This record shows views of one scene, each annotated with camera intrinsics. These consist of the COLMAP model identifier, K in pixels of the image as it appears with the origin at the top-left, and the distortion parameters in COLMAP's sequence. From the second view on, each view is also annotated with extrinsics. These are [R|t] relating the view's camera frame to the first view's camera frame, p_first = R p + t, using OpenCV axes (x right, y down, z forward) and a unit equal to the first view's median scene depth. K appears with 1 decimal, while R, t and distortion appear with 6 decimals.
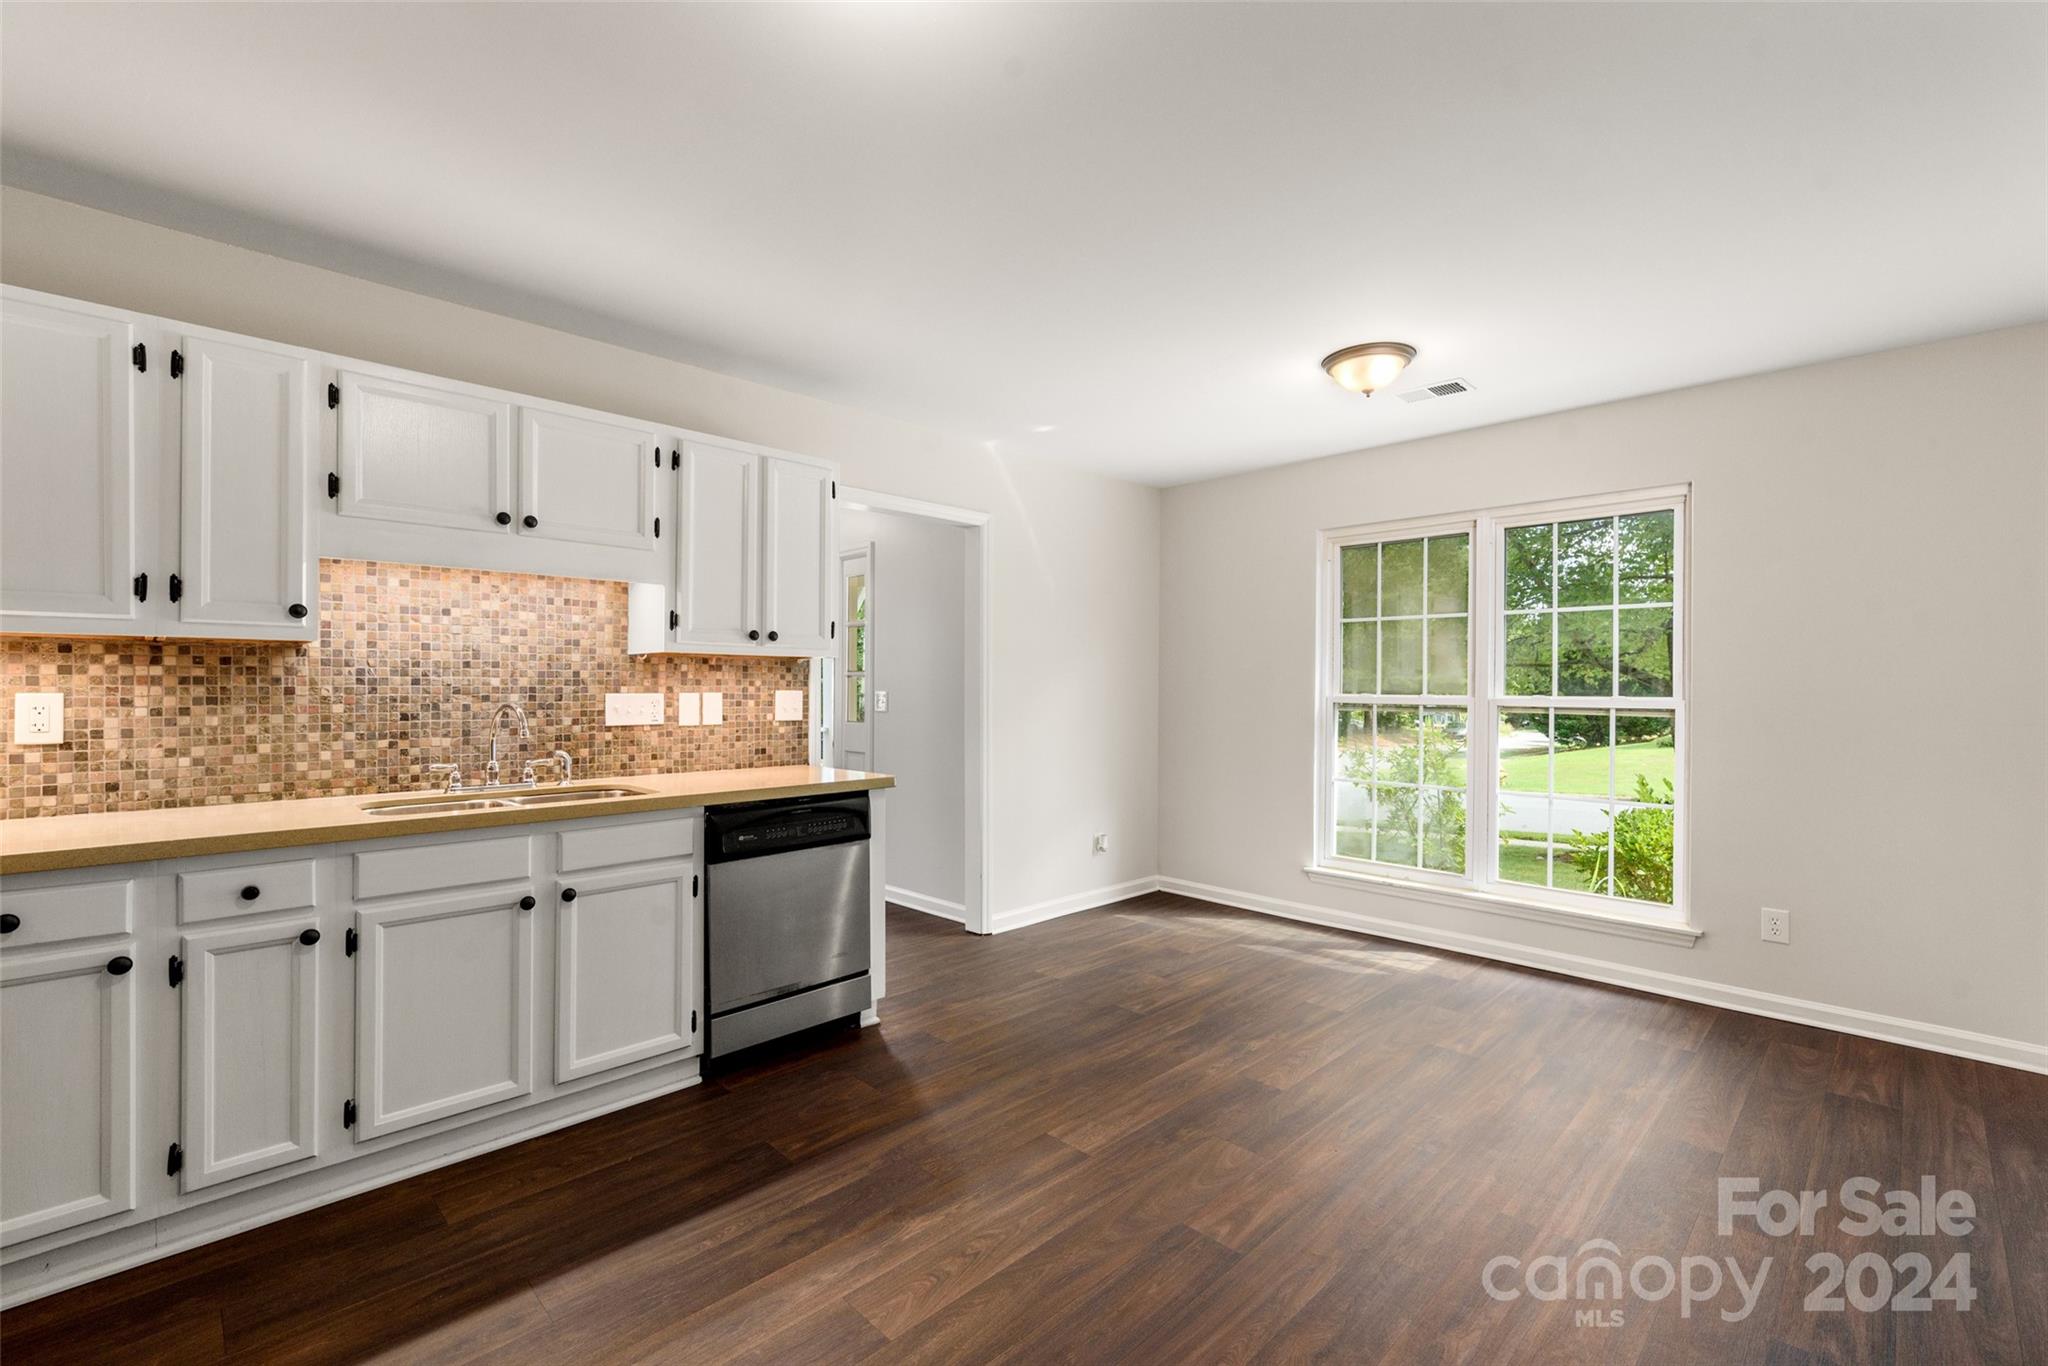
lens RADIAL K [[901.4, 0, 982.5], [0, 901.4, 681.0], [0, 0, 1]] dist [0.002198, 0.000123]
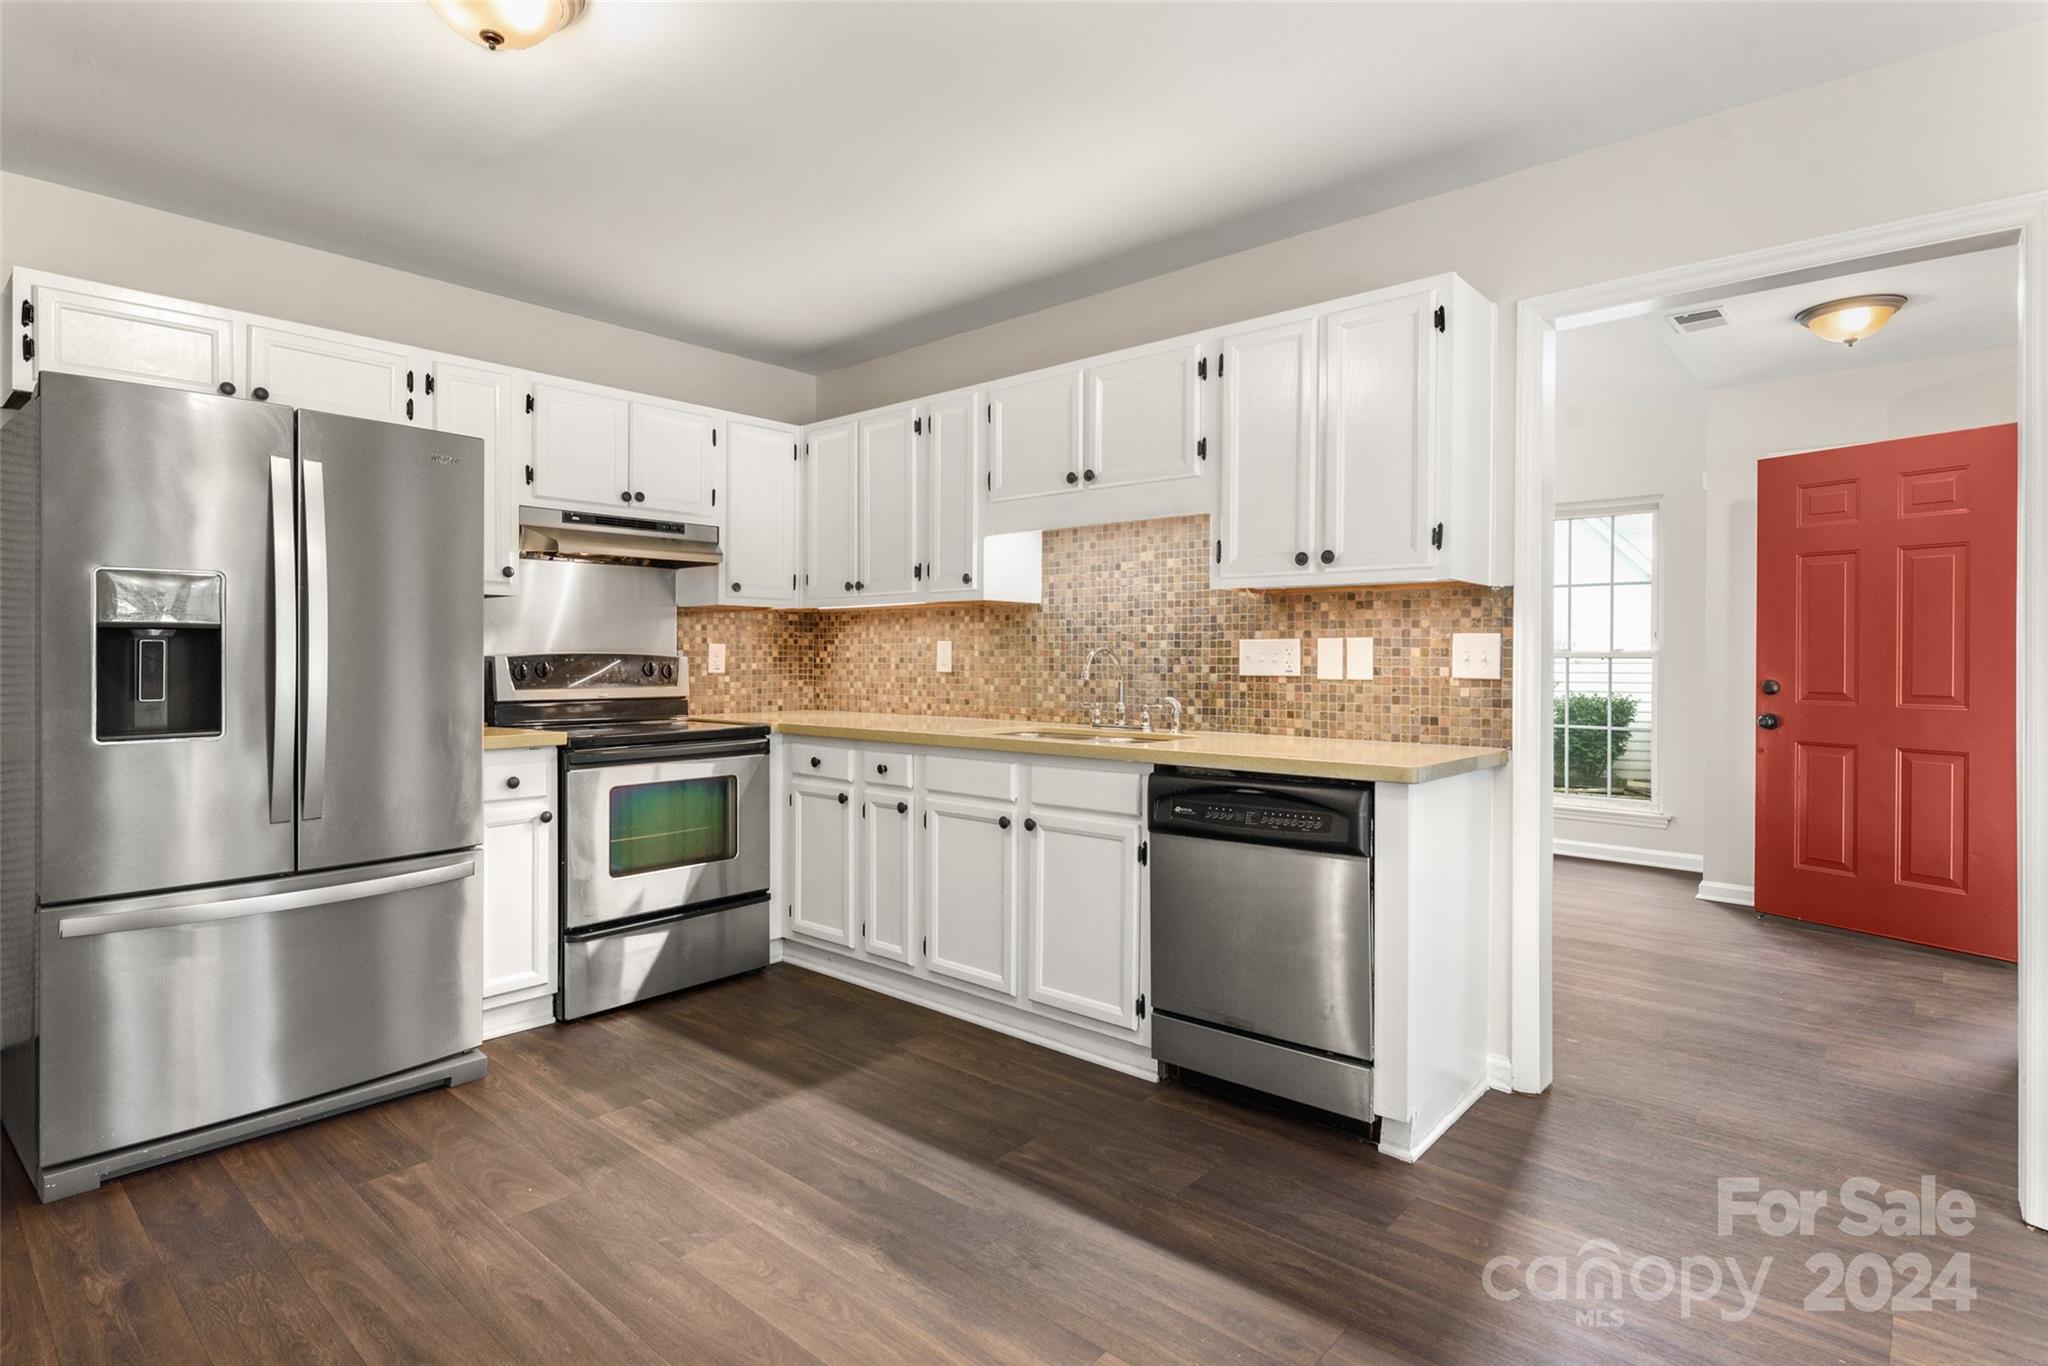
lens RADIAL K [[1030.0, 0, 1013.9], [0, 1030.0, 649.9], [0, 0, 1]] dist [0.021452, -0.001627]
pose [[0.082271, -0.009561, -0.996564, 0.776654], [0.002644, 0.999953, -0.009375, 0.043836], [0.996607, -0.001864, 0.082292, 0.906328]]
